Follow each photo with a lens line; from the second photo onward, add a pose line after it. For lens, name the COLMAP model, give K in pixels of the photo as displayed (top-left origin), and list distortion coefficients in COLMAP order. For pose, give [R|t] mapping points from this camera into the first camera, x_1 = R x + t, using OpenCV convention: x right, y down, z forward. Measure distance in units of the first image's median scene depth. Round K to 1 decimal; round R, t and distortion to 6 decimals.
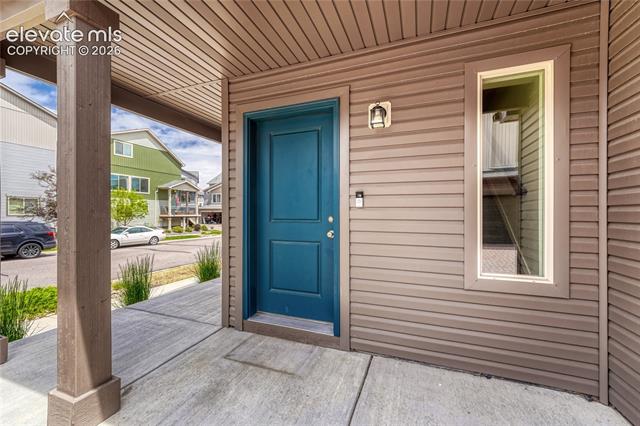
lens RADIAL K [[258.8, 0, 320.0], [0, 258.8, 213.0], [0, 0, 1]] dist [0.000450, 0.000060]
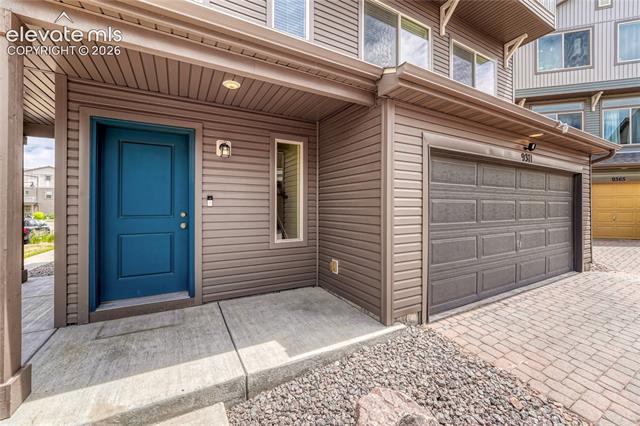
lens RADIAL K [[258.8, 0, 320.0], [0, 258.8, 213.0], [0, 0, 1]] dist [0.000450, 0.000060]
pose [[0.644043, -0.018094, 0.764776, -0.578818], [-0.000351, 0.999713, 0.023948, -0.018926], [-0.764989, -0.015693, 0.643852, -0.452100]]
